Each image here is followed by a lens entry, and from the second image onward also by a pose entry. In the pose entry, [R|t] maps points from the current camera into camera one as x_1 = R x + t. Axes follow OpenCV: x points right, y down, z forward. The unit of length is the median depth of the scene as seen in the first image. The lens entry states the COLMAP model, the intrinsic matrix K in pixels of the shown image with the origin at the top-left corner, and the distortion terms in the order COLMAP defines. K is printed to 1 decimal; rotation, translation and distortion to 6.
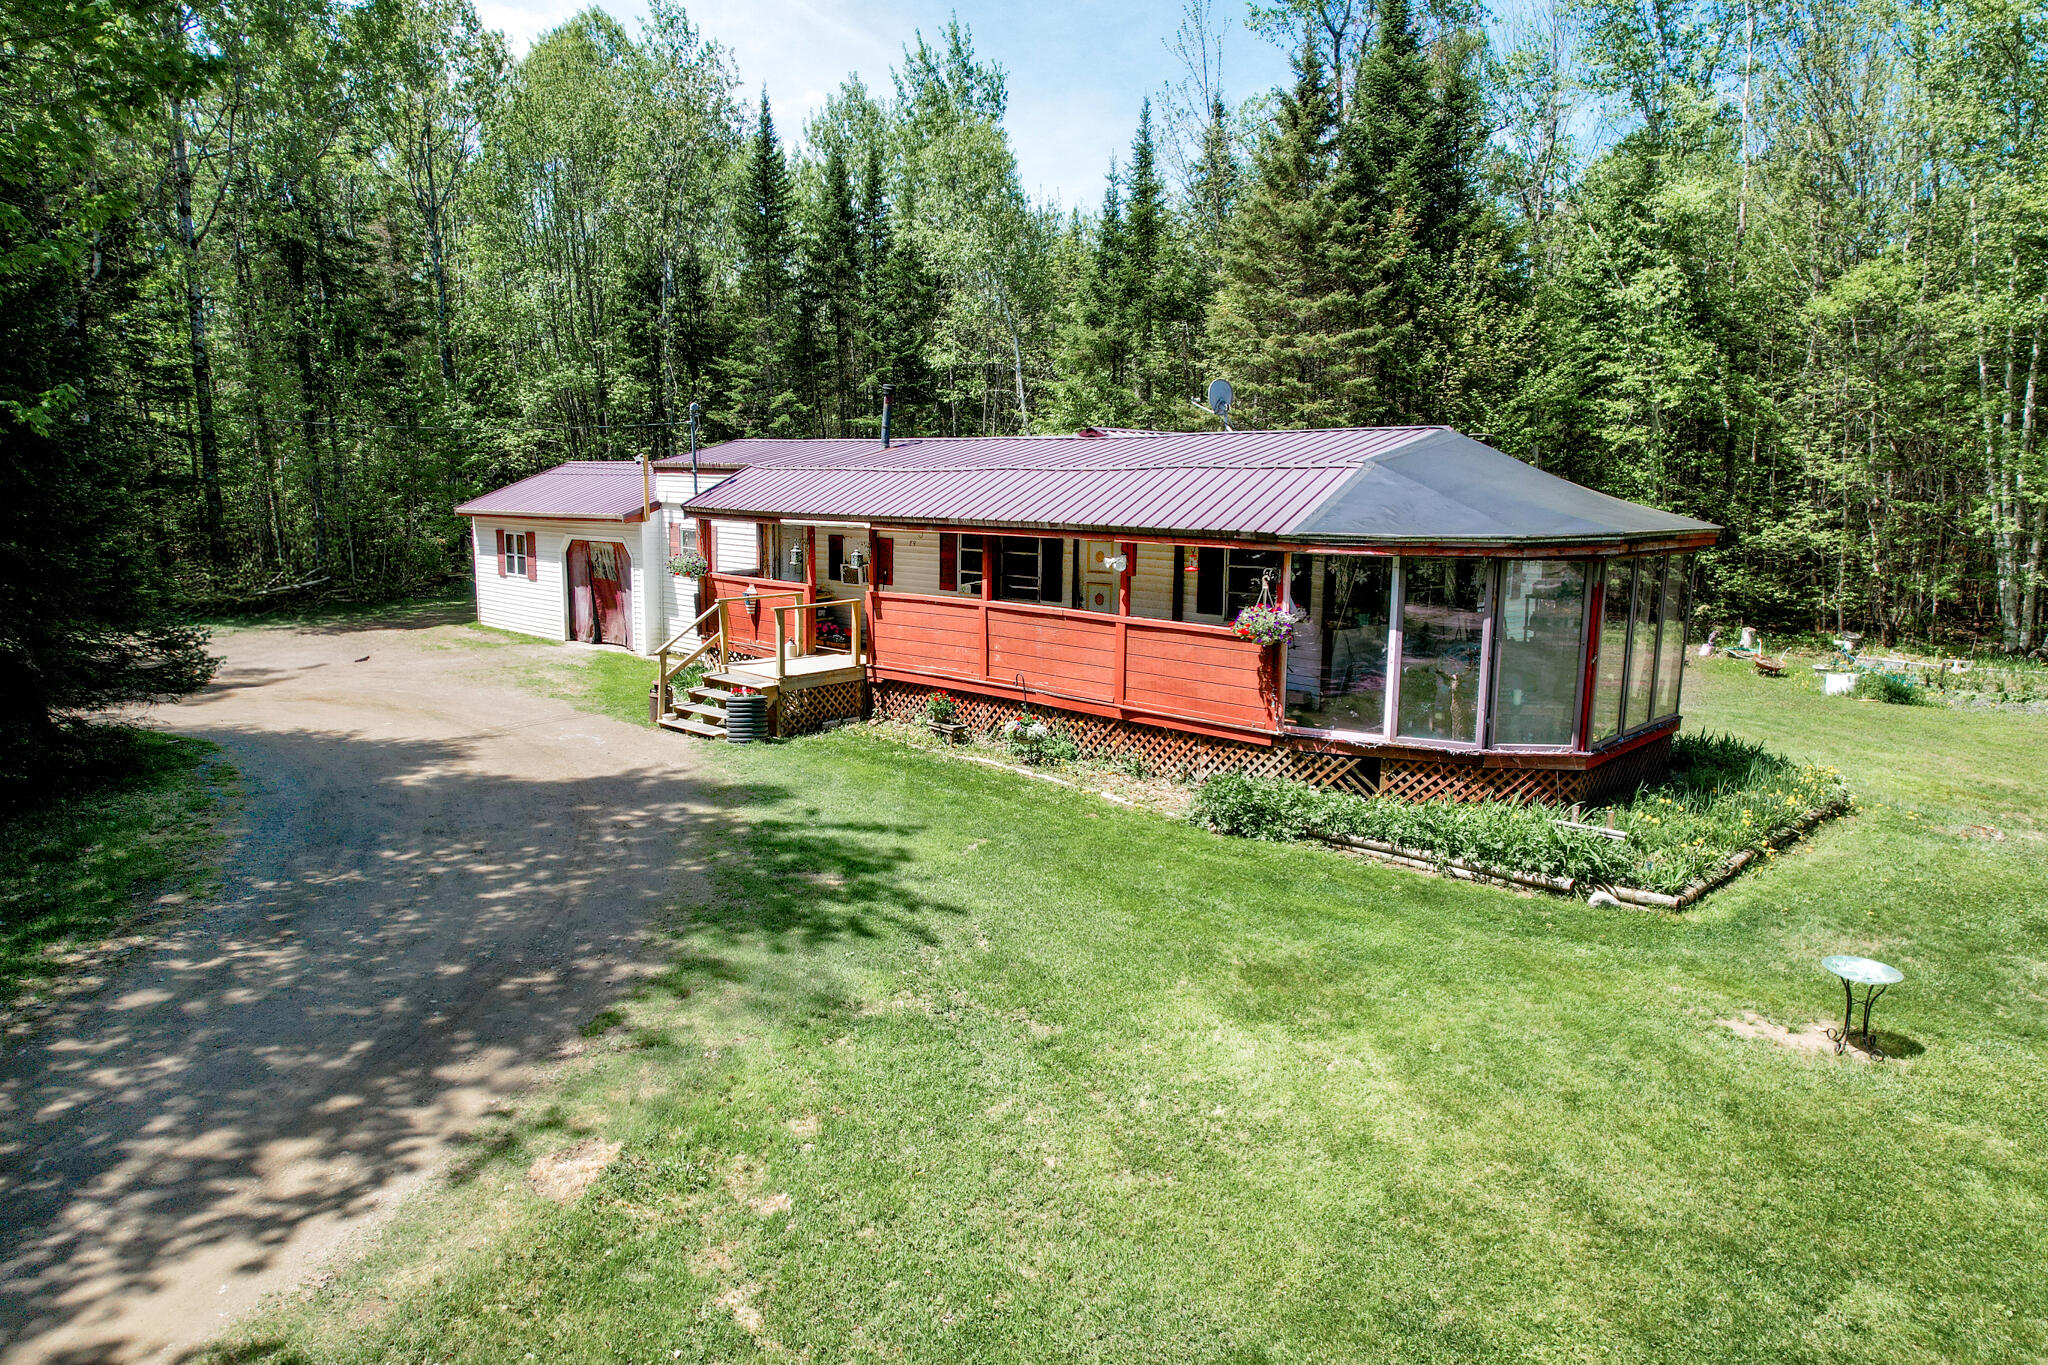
lens RADIAL K [[1314.8, 0, 1034.8], [0, 1314.8, 801.9], [0, 0, 1]] dist [-0.030236, 0.000445]
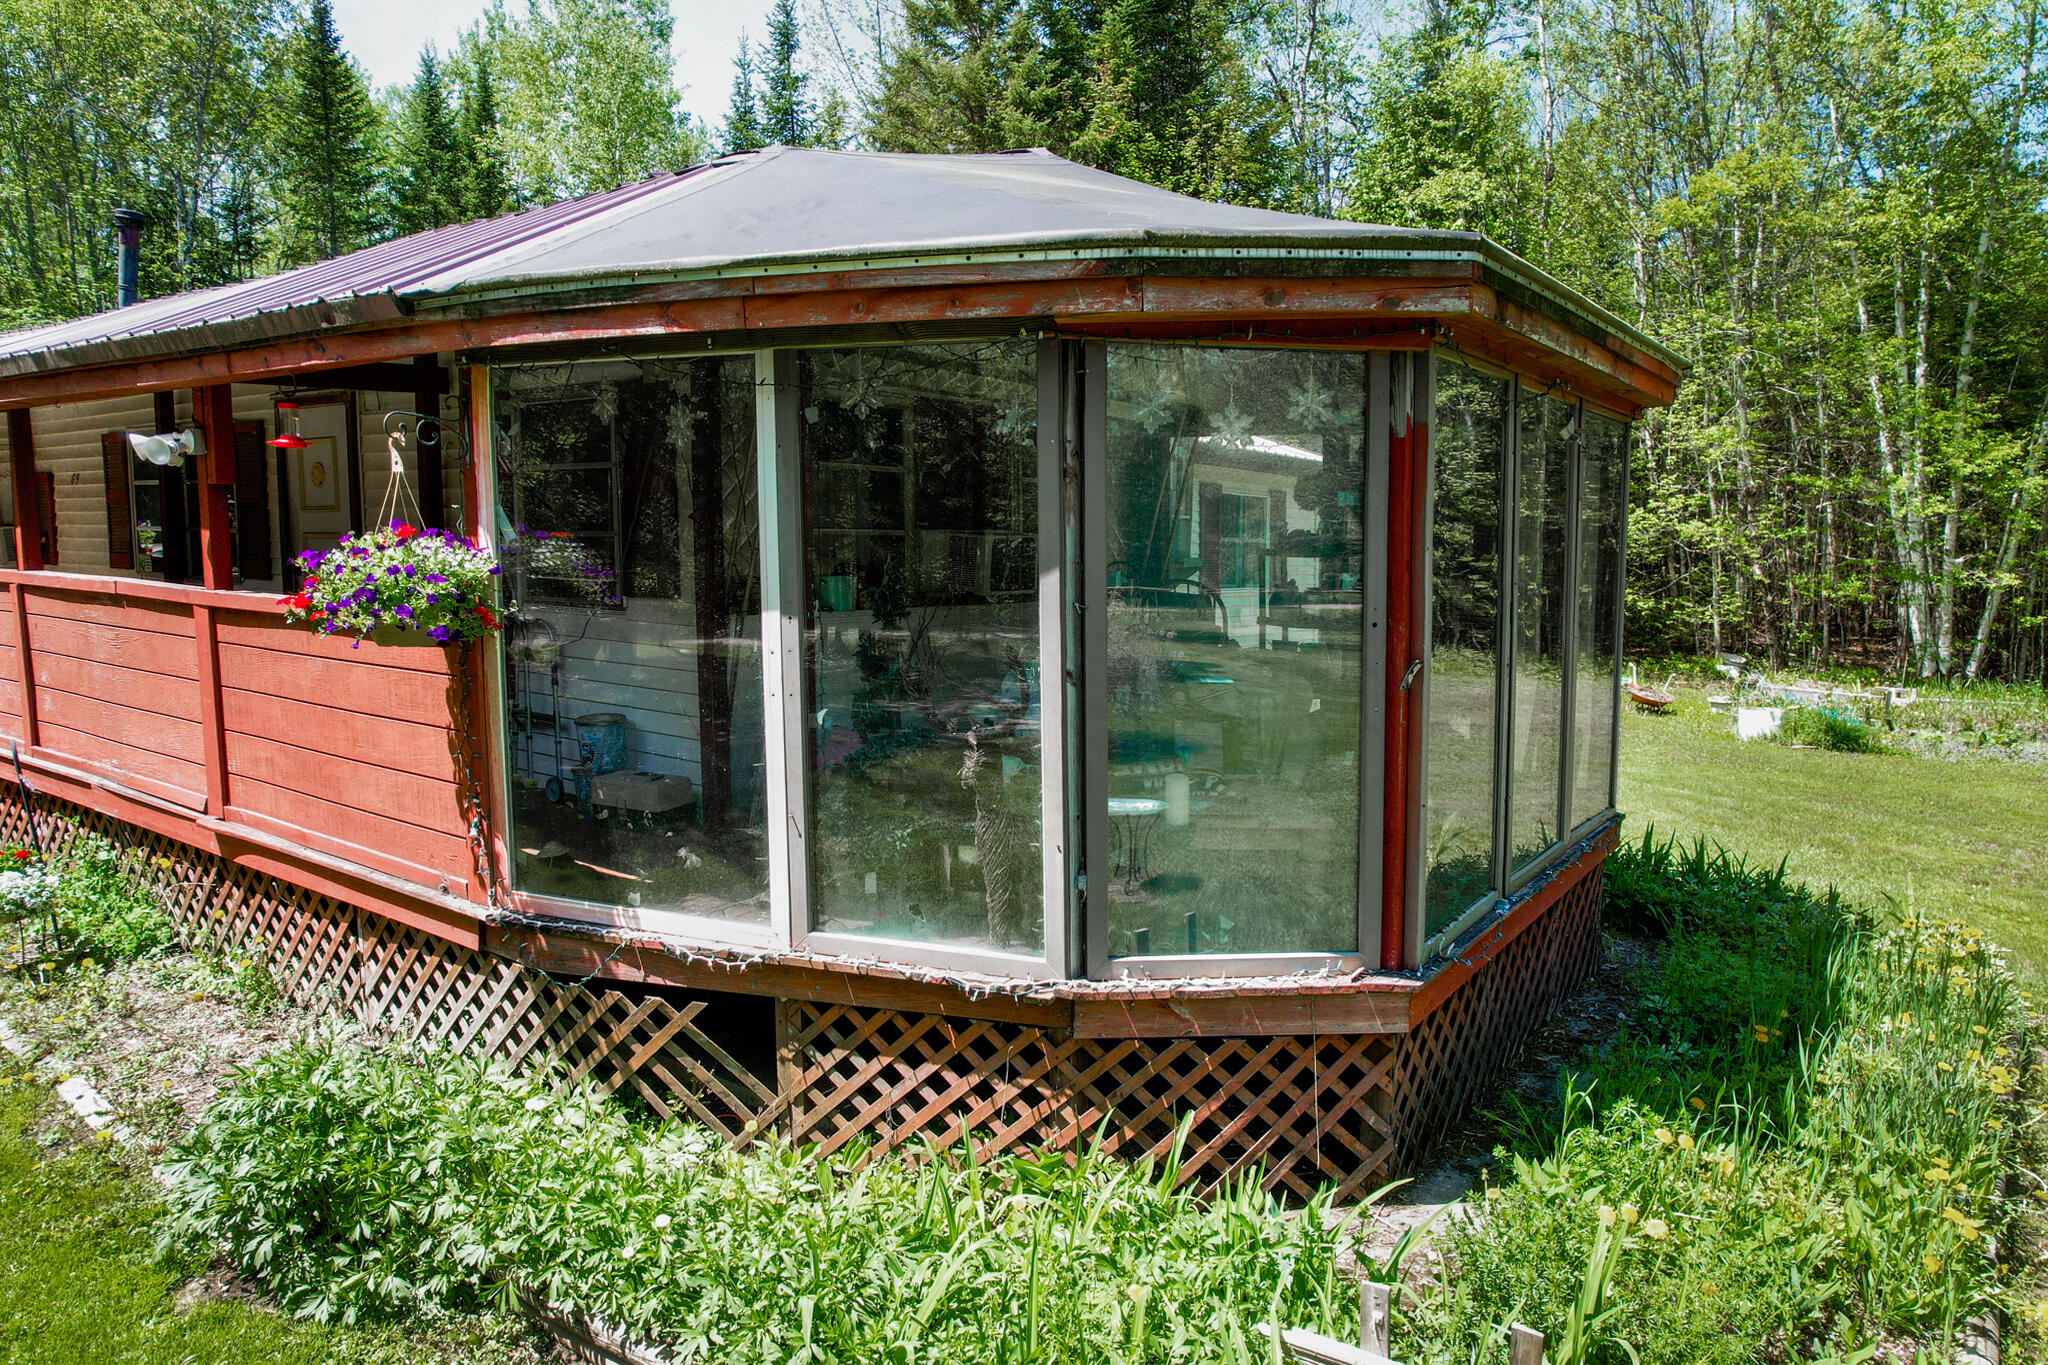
lens RADIAL K [[1342.7, 0, 1024.0], [0, 1342.7, 682.5], [0, 0, 1]] dist [-0.057892, 0.000118]
pose [[0.992122, -0.012291, 0.124668, 0.246745], [0.028207, 0.991538, -0.126716, -0.056866], [-0.122055, 0.129234, 0.984074, 0.582316]]
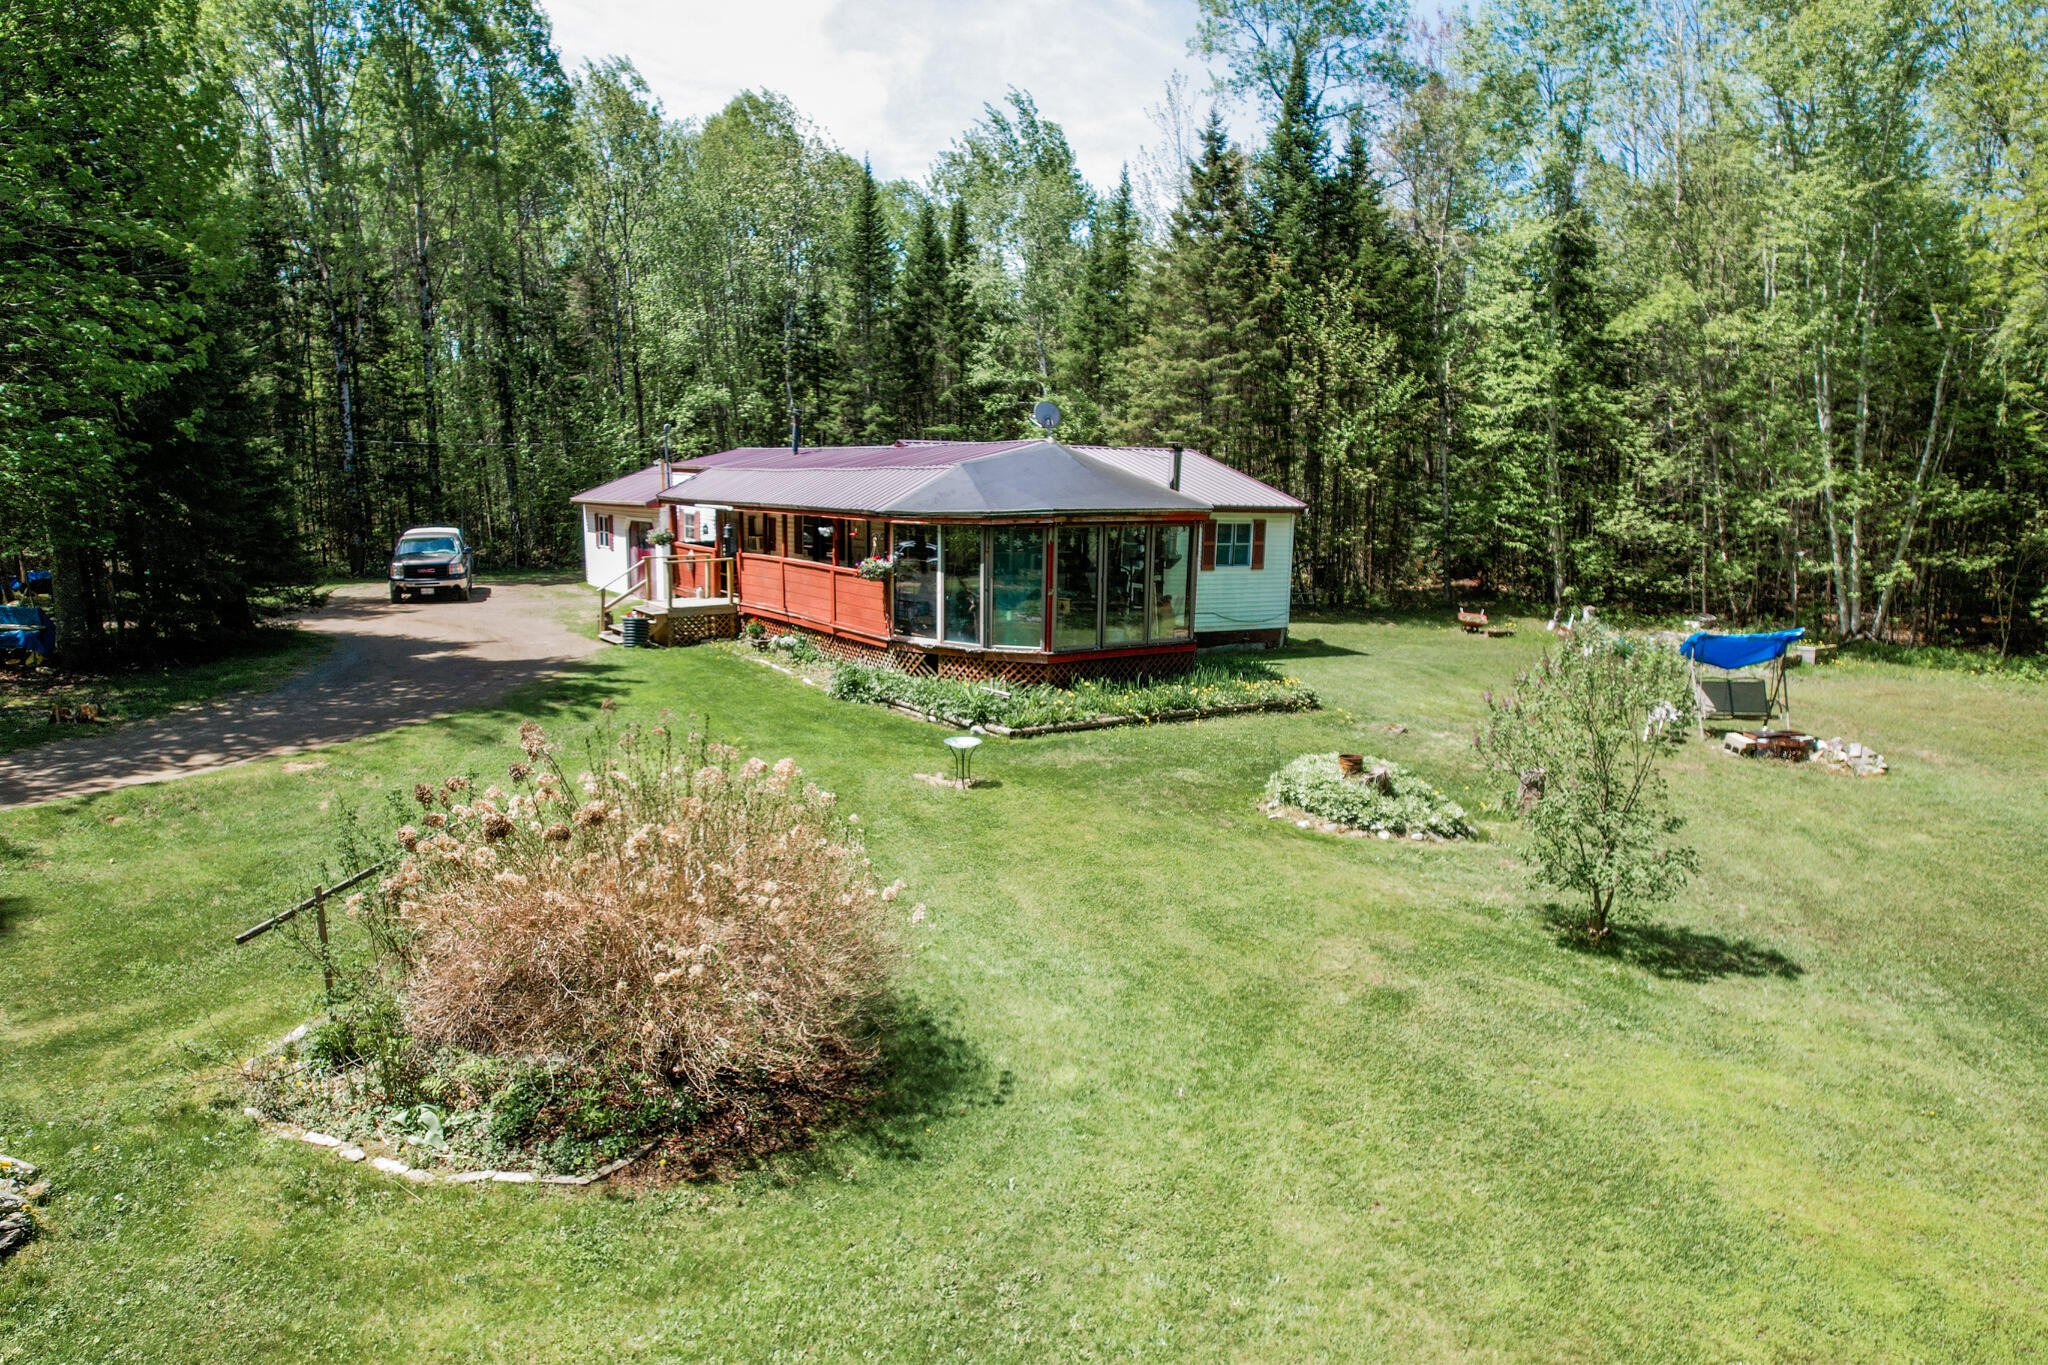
lens RADIAL K [[1364.9, 0, 1019.0], [0, 1364.9, 777.2], [0, 0, 1]] dist [0.001991, 0.000601]
pose [[0.969786, 0.052712, -0.238196, 0.649240], [-0.058813, 0.998096, -0.018574, 0.117148], [0.236763, 0.032021, 0.971040, -0.468644]]
